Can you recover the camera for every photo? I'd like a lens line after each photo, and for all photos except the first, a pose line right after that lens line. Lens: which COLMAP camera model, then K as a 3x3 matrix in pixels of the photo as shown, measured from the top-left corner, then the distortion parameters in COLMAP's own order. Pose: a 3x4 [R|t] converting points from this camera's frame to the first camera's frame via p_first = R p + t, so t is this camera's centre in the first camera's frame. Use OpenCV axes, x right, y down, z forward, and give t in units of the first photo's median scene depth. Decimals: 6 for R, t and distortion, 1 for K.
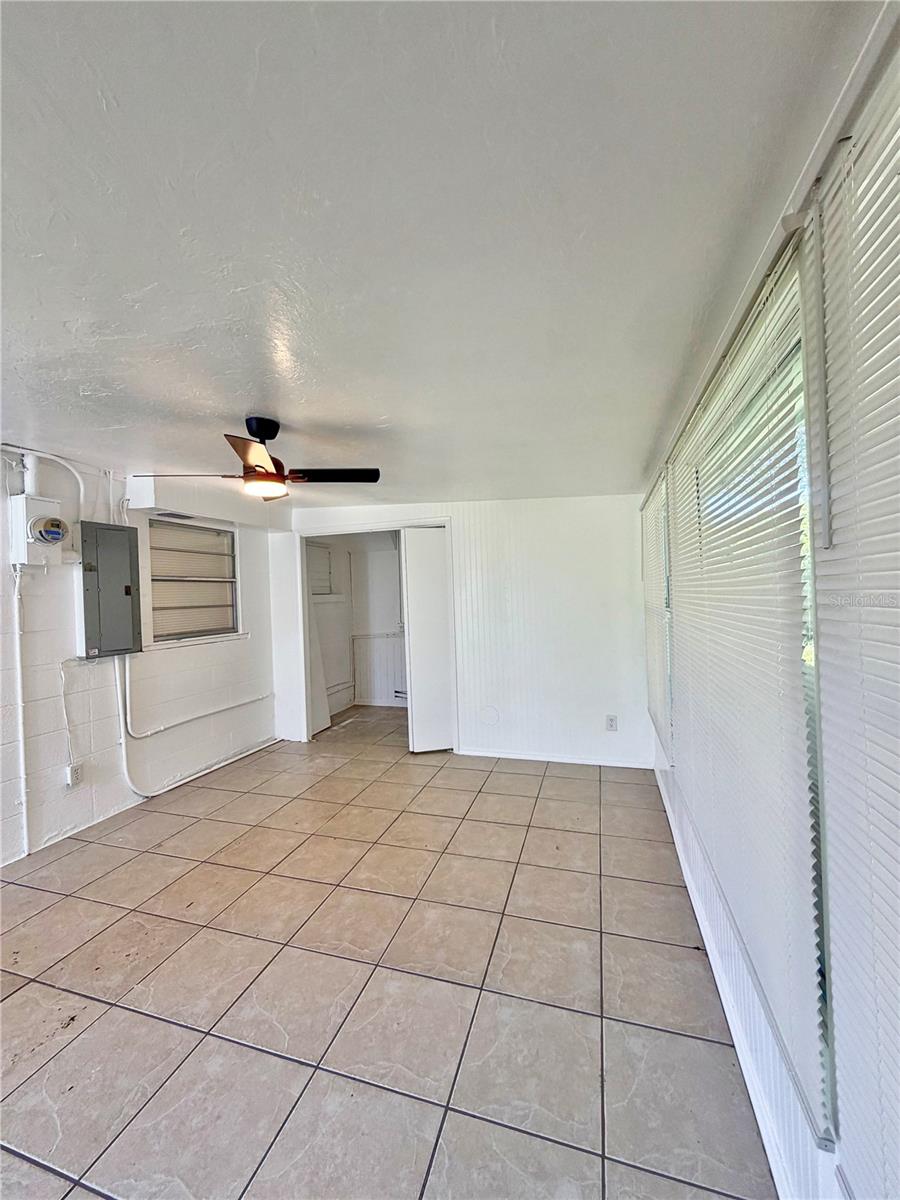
lens RADIAL K [[478.4, 0, 450.0], [0, 478.4, 600.0], [0, 0, 1]] dist [0.000816, -0.000053]
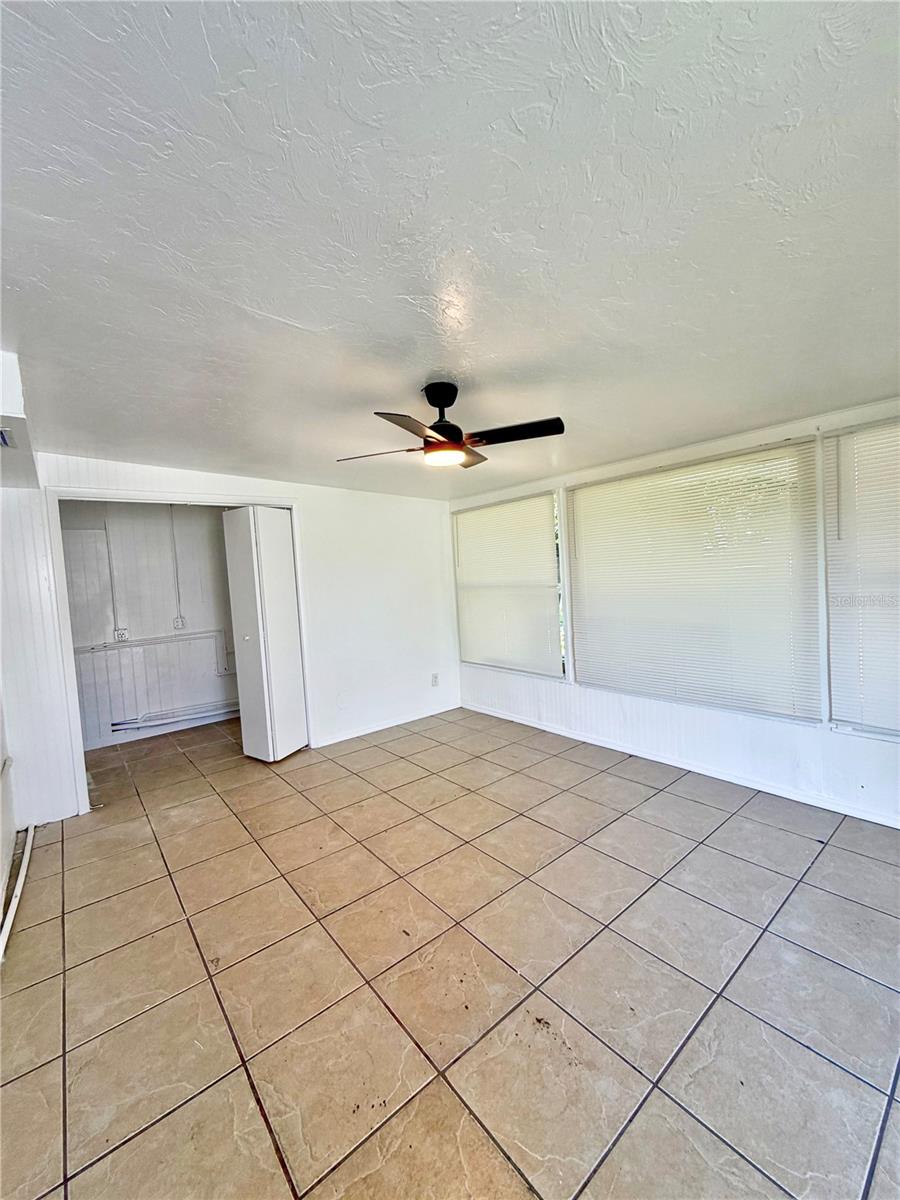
lens RADIAL K [[478.4, 0, 450.0], [0, 478.4, 600.0], [0, 0, 1]] dist [0.000816, -0.000053]
pose [[0.554277, -0.047993, 0.830947, -0.795770], [0.052075, 0.998380, 0.022927, 0.023456], [-0.830701, 0.030564, 0.555879, 0.303616]]
